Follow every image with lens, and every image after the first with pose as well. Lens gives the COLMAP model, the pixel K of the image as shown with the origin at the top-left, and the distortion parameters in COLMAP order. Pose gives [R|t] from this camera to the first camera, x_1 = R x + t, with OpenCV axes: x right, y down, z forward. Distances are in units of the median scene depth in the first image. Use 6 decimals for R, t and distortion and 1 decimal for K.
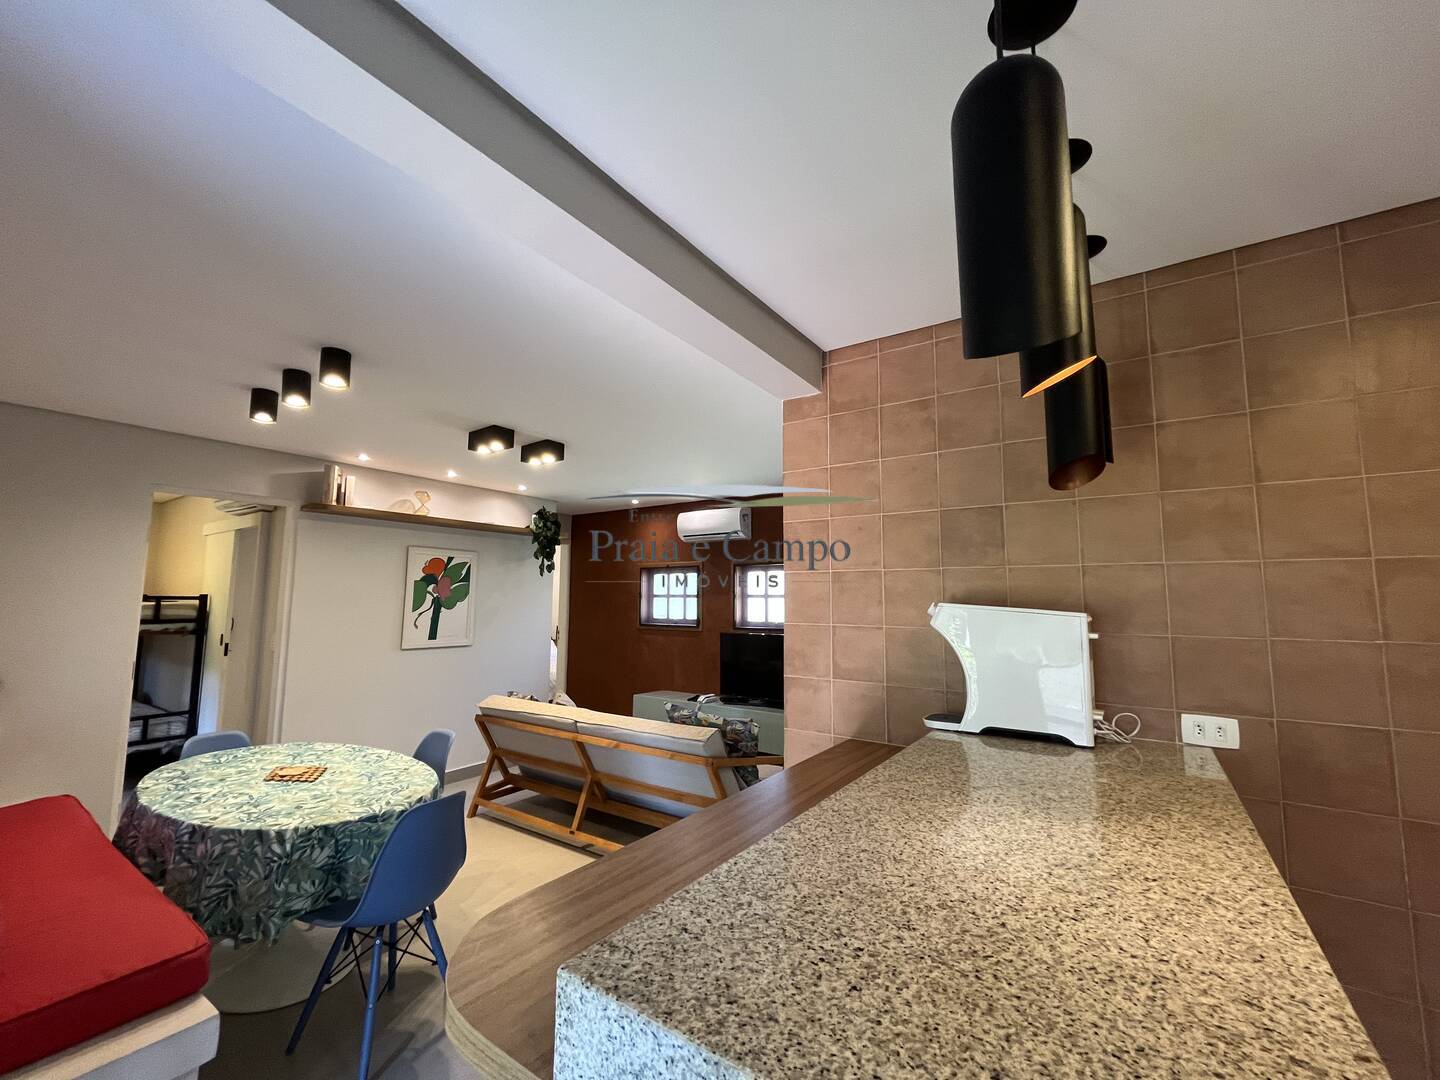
lens RADIAL K [[589.1, 0, 714.1], [0, 589.1, 539.8], [0, 0, 1]] dist [-0.002133, -0.000269]
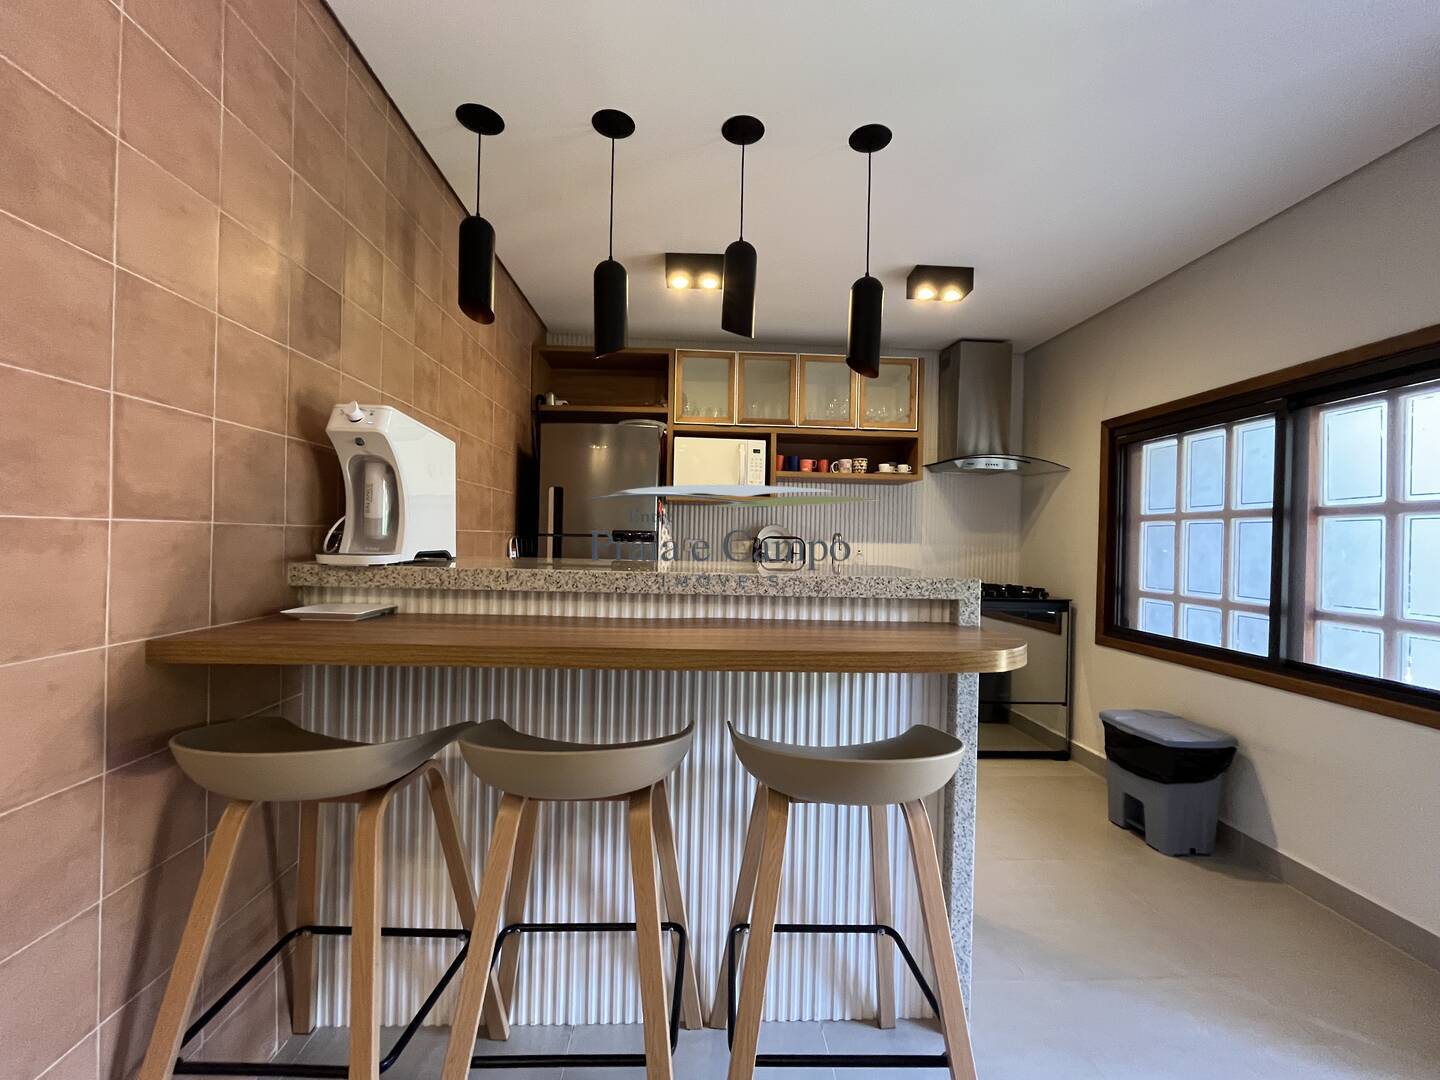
lens RADIAL K [[589.1, 0, 727.2], [0, 589.1, 536.4], [0, 0, 1]] dist [-0.002133, -0.000269]
pose [[-0.628018, -0.017292, 0.778007, -0.535700], [-0.107204, 0.992144, -0.064485, 0.298906], [-0.770780, -0.123903, -0.624937, 1.199660]]
